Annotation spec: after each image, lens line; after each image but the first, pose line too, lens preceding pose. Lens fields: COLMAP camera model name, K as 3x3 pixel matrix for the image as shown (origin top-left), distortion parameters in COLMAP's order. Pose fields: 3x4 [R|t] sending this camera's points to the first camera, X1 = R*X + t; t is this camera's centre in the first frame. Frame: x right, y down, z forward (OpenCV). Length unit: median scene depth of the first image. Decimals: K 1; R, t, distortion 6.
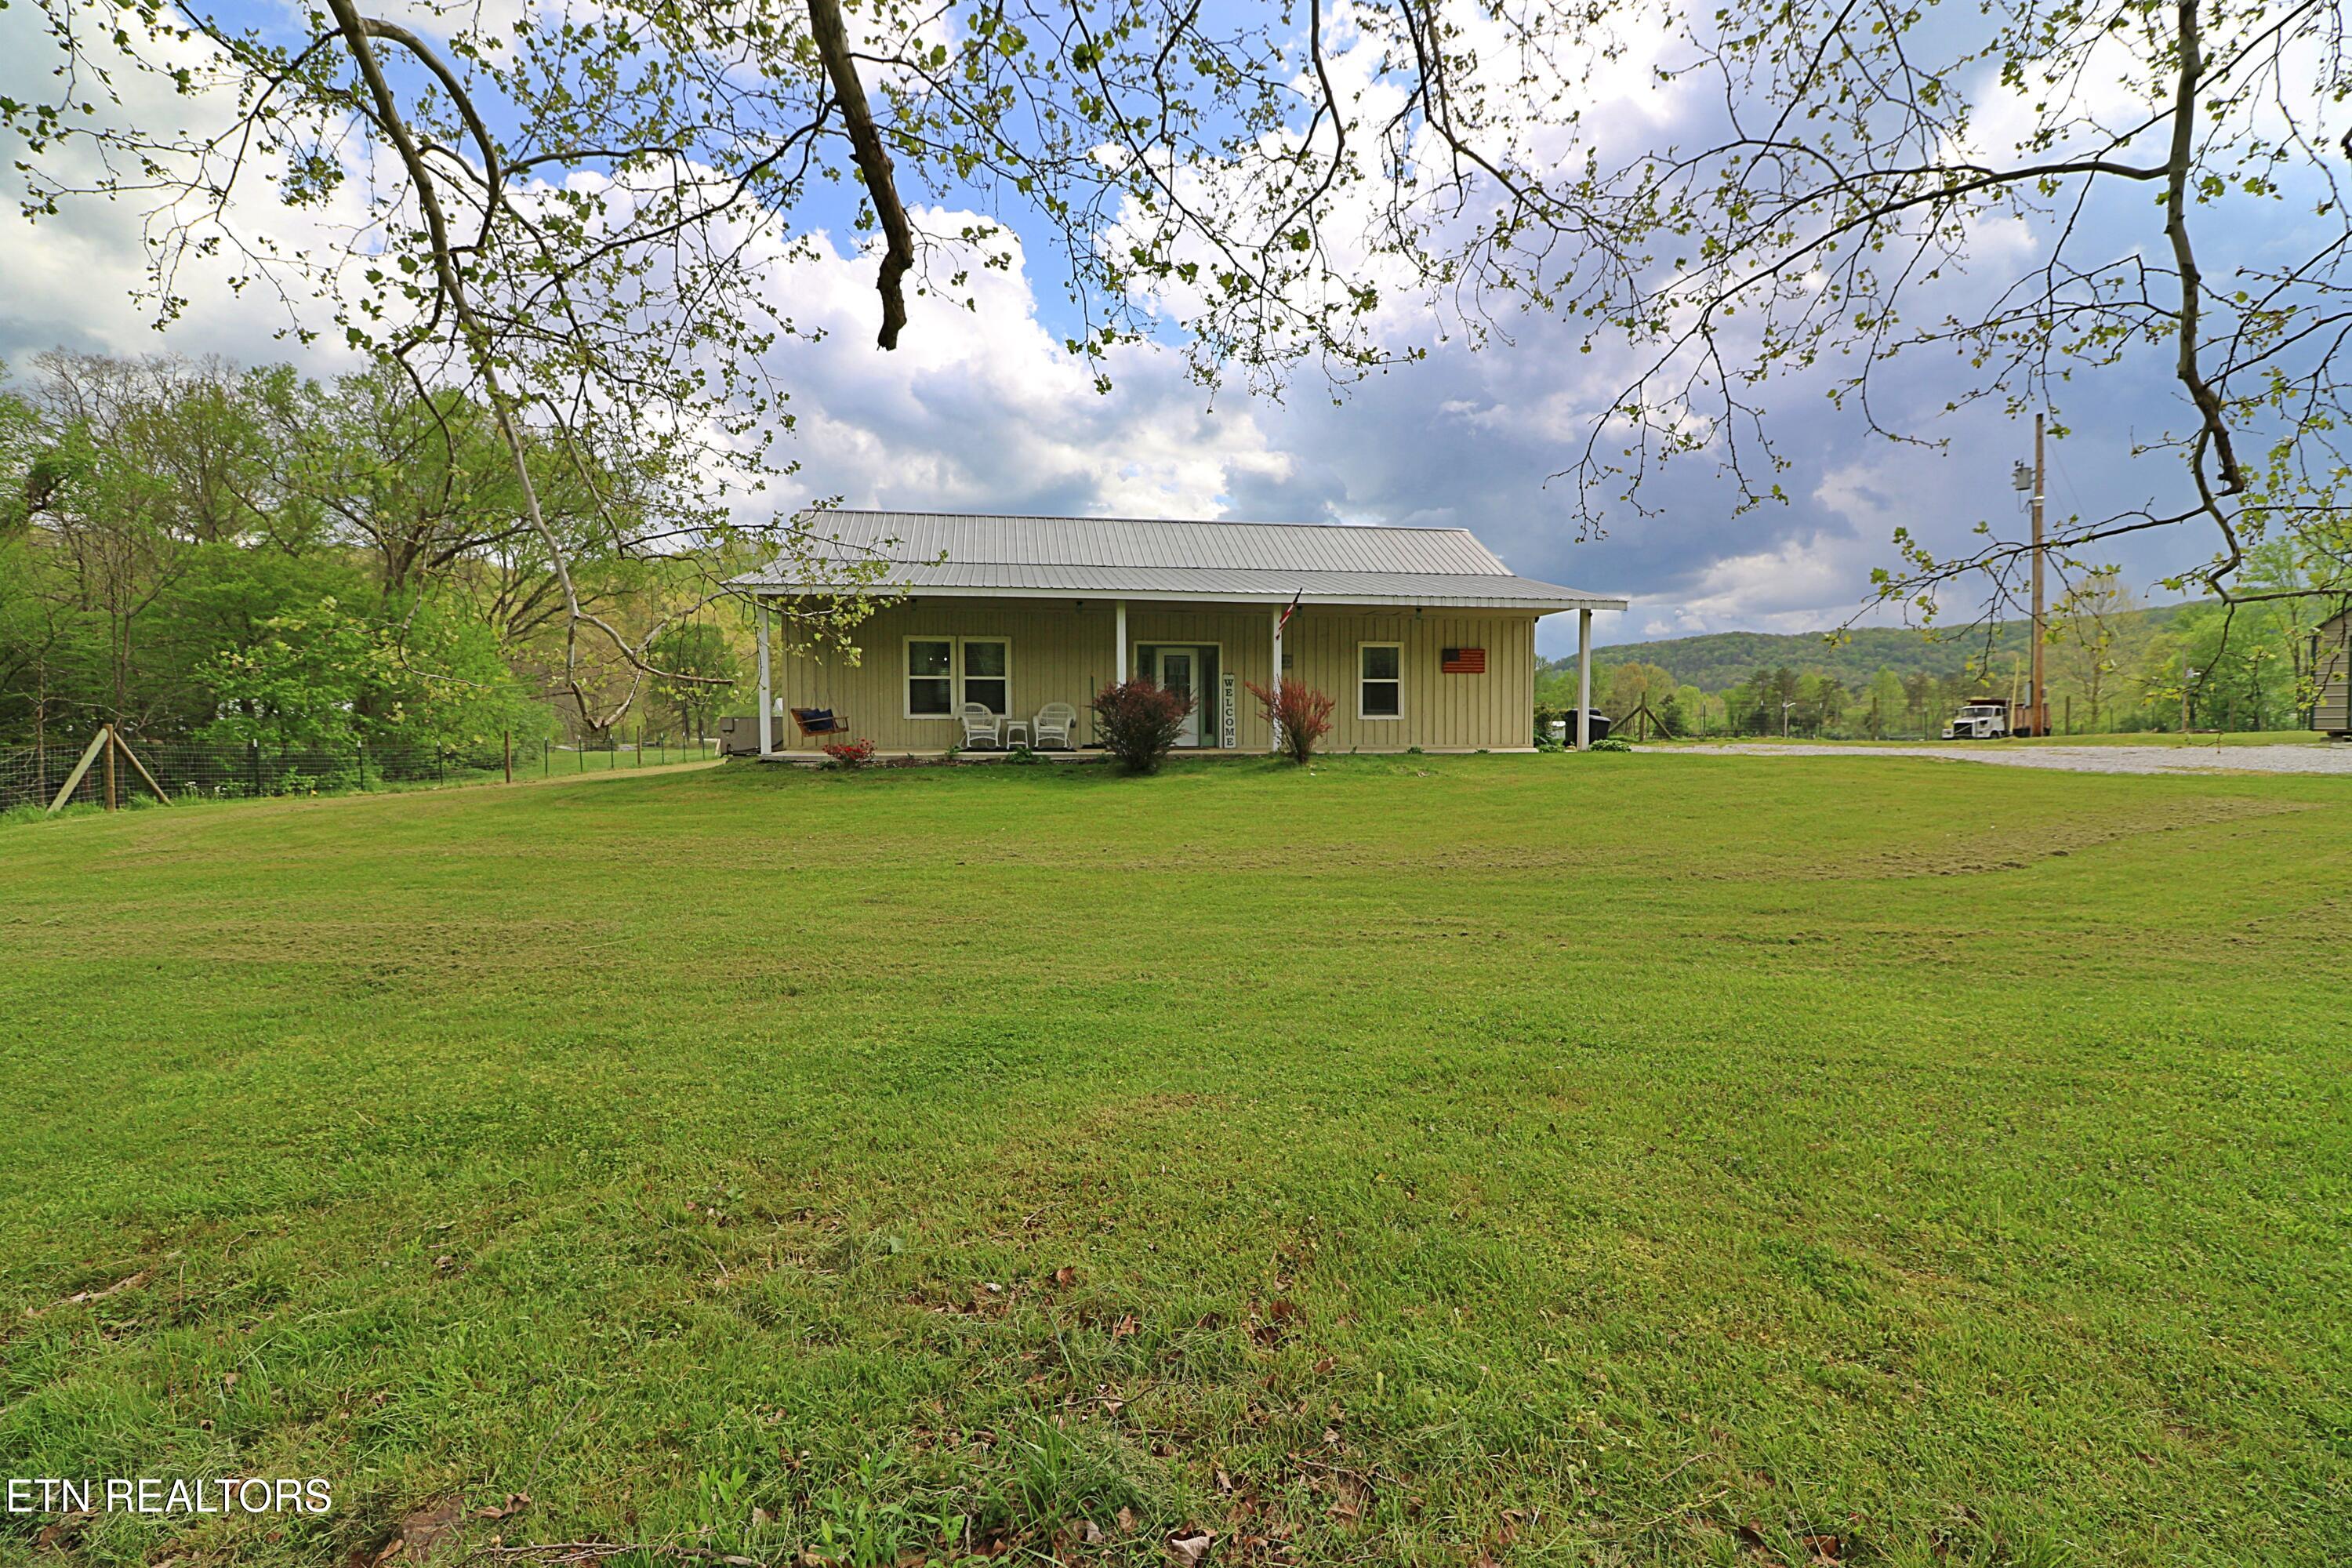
lens RADIAL K [[1031.4, 0, 1182.8], [0, 1031.4, 786.5], [0, 0, 1]] dist [-0.022494, -0.000197]
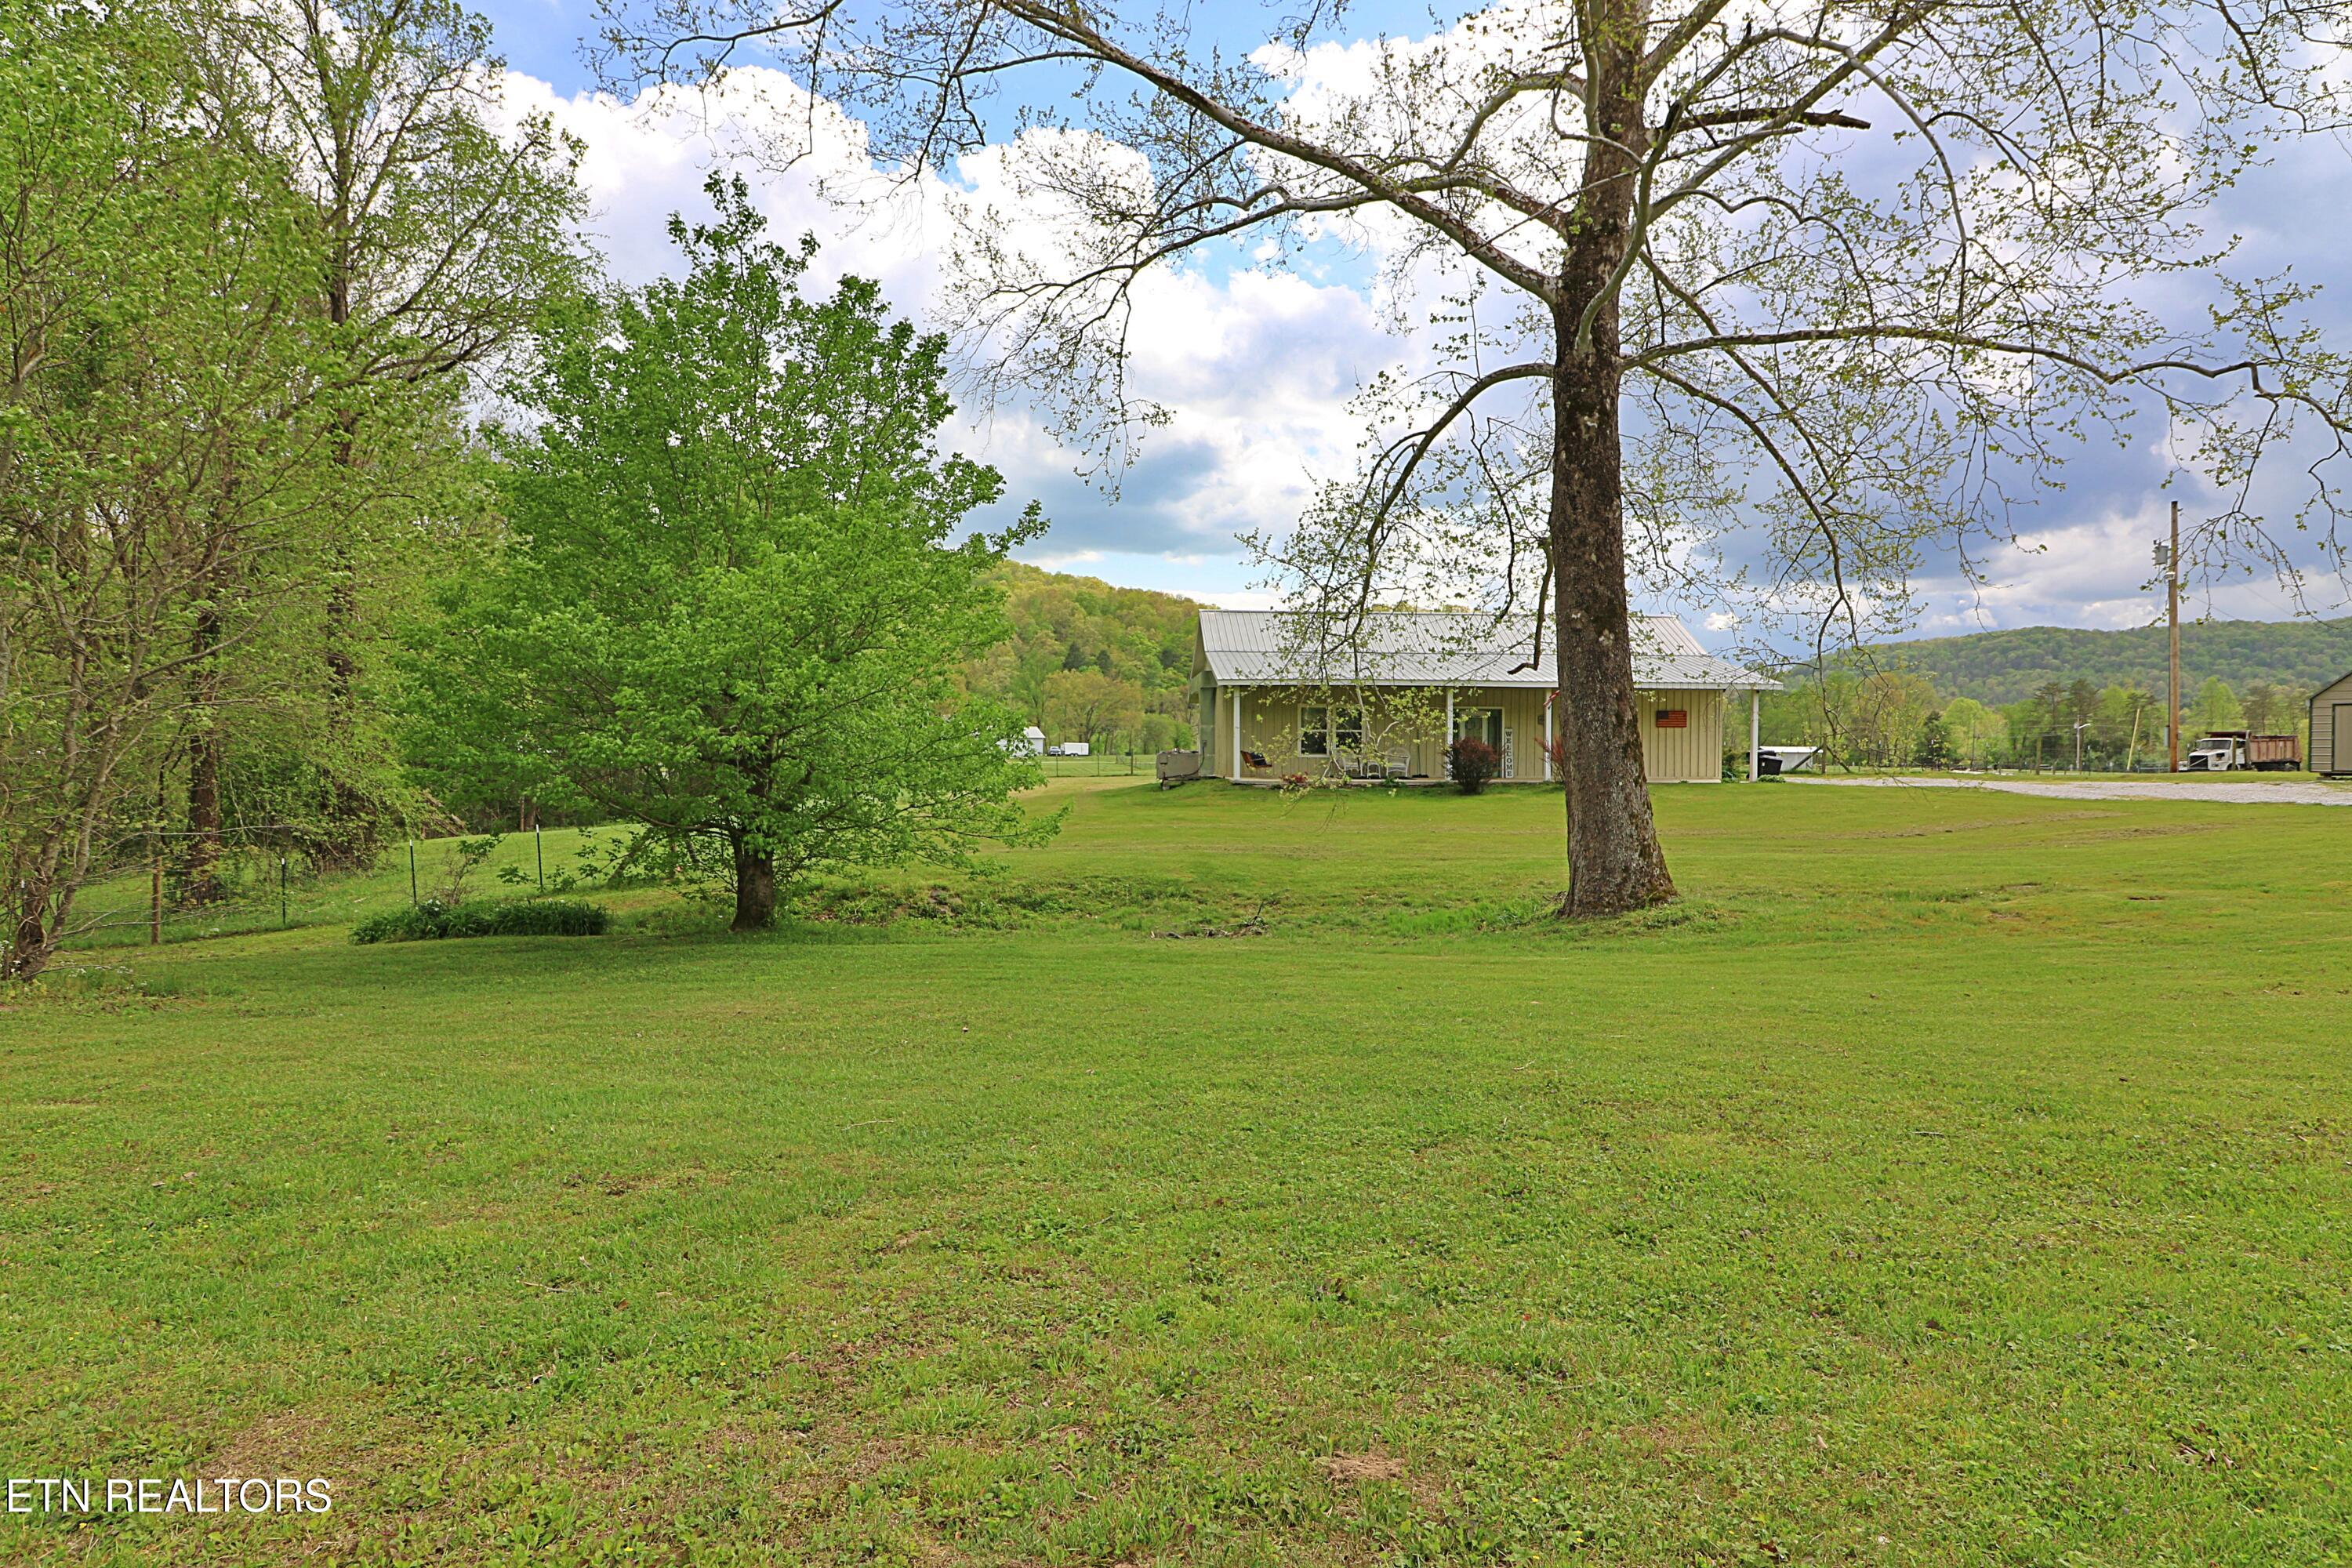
lens RADIAL K [[1381.2, 0, 1176.0], [0, 1381.2, 784.0], [0, 0, 1]] dist [0.002401, 0.000532]
pose [[0.996719, 0.010418, -0.080270, -0.108664], [-0.012517, 0.999592, -0.025687, 0.011517], [0.079970, 0.026607, 0.996442, -0.405275]]
